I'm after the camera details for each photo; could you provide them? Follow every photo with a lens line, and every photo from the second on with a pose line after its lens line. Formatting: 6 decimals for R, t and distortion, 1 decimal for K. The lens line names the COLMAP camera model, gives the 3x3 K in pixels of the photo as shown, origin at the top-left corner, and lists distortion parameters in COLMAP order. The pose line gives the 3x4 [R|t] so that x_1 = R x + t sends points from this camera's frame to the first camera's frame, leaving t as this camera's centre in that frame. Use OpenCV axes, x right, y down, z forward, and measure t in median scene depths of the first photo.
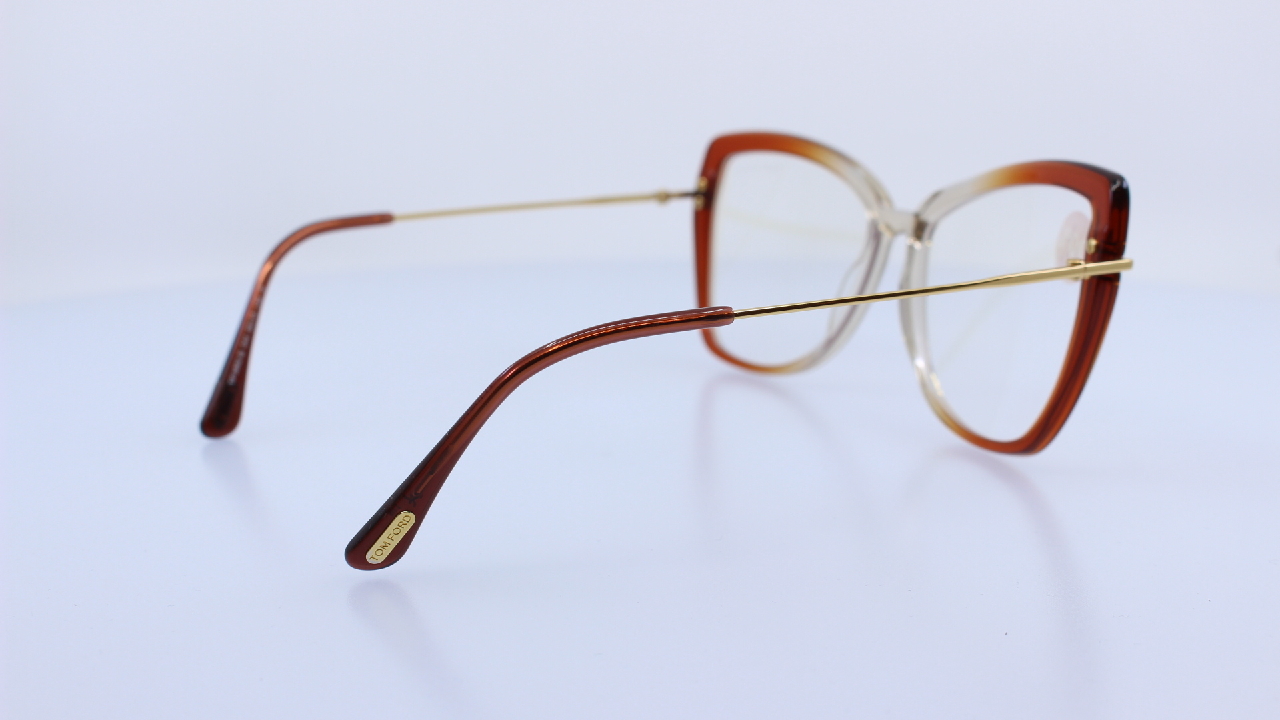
lens RADIAL K [[1628.3, 0, 639.4], [0, 1628.3, 362.3], [0, 0, 1]] dist [-0.151494, 0.000000]
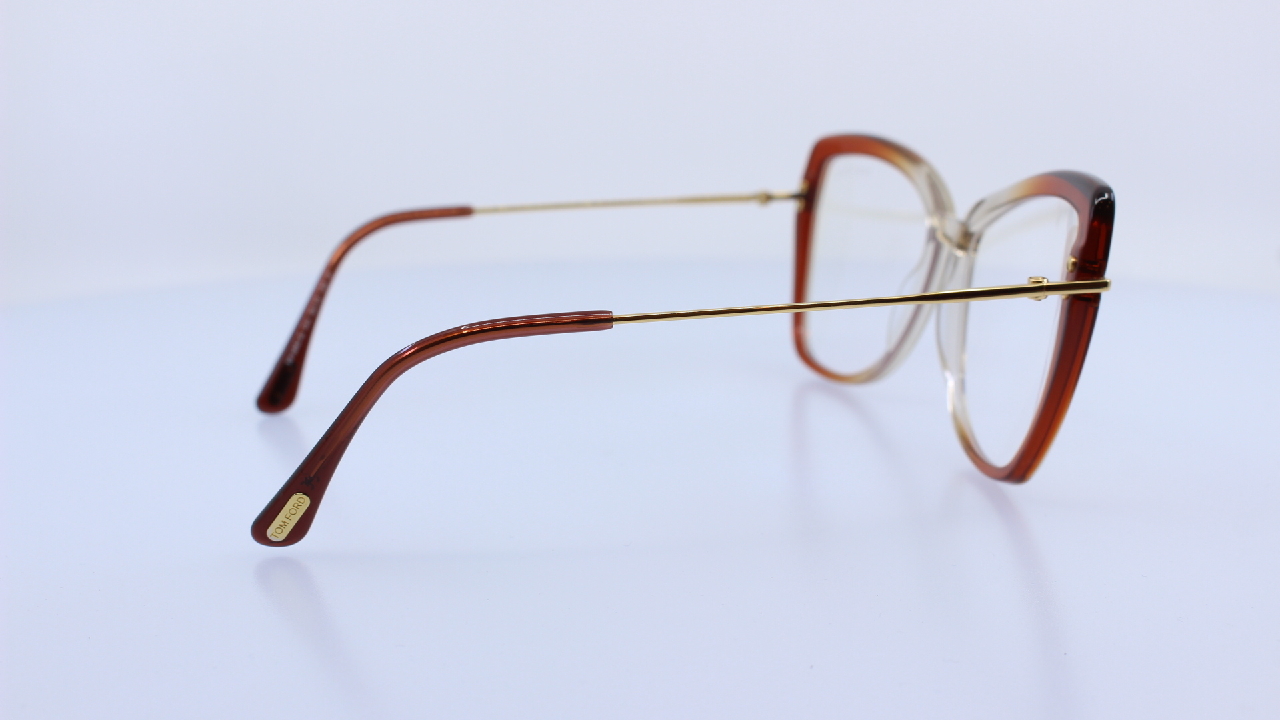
lens RADIAL K [[1628.3, 0, 639.6], [0, 1628.3, 360.0], [0, 0, 1]] dist [-0.151494, 0.000000]
pose [[0.966190, 0.051240, -0.252690, 0.235122], [-0.050646, 0.998677, 0.008857, -0.010251], [0.252810, 0.004241, 0.967507, 0.034106]]
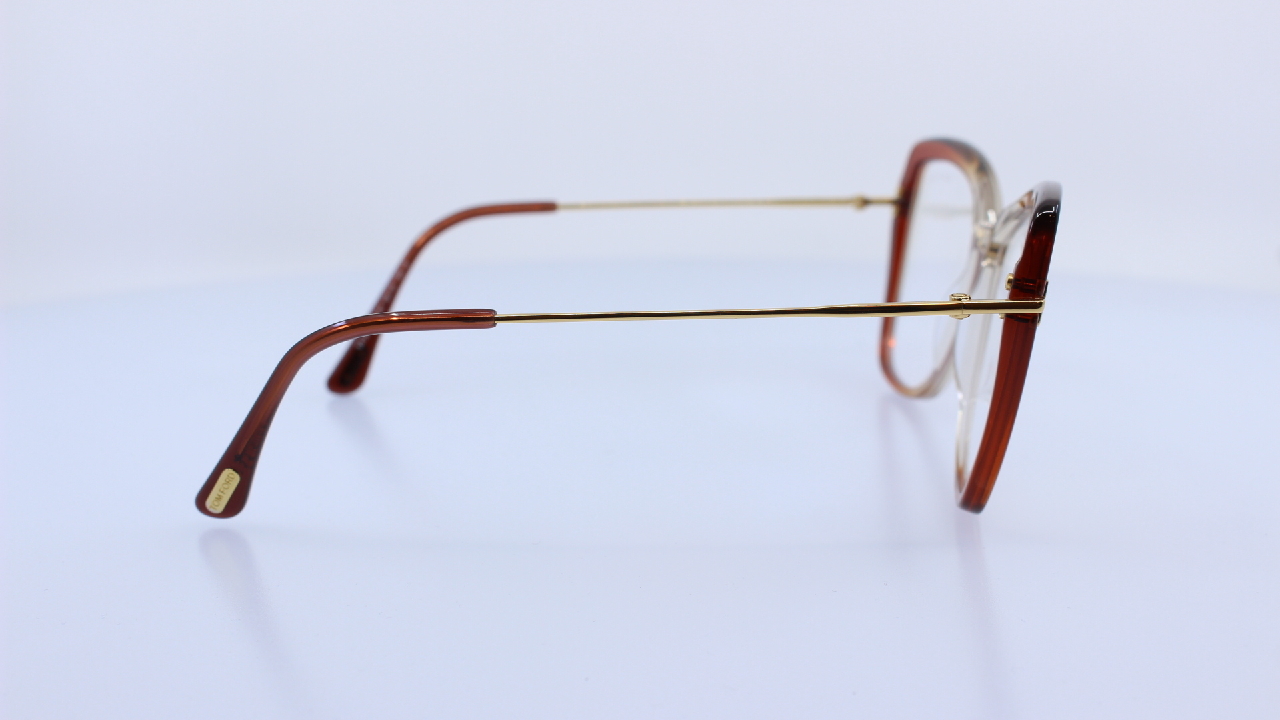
lens RADIAL K [[1628.3, 0, 646.9], [0, 1628.3, 357.6], [0, 0, 1]] dist [-0.151494, 0.000000]
pose [[0.869911, 0.098845, -0.483203, 0.452663], [-0.096603, 0.994883, 0.029602, -0.031957], [0.483656, 0.020928, 0.875008, 0.124509]]
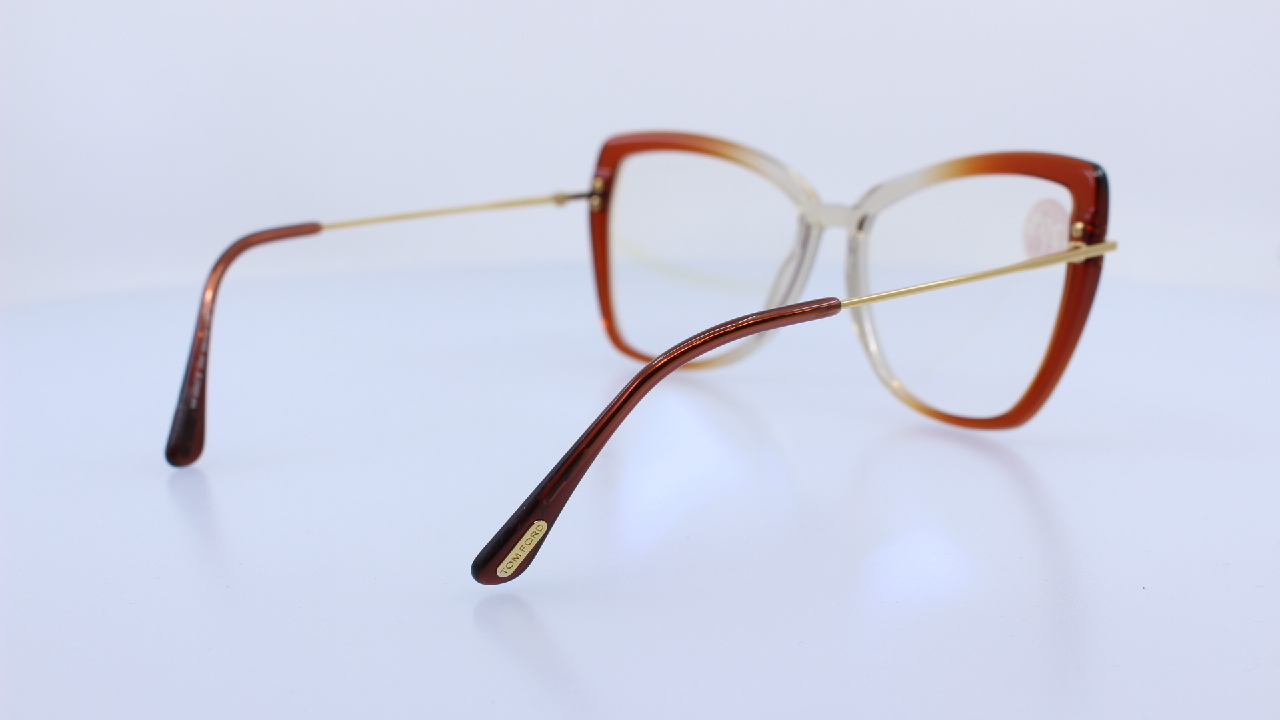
lens RADIAL K [[1628.3, 0, 639.2], [0, 1628.3, 361.5], [0, 0, 1]] dist [-0.151494, 0.000000]
pose [[0.965913, -0.051586, 0.253677, -0.237462], [0.052787, 0.998604, 0.002074, -0.001749], [-0.253429, 0.011388, 0.967287, 0.026287]]
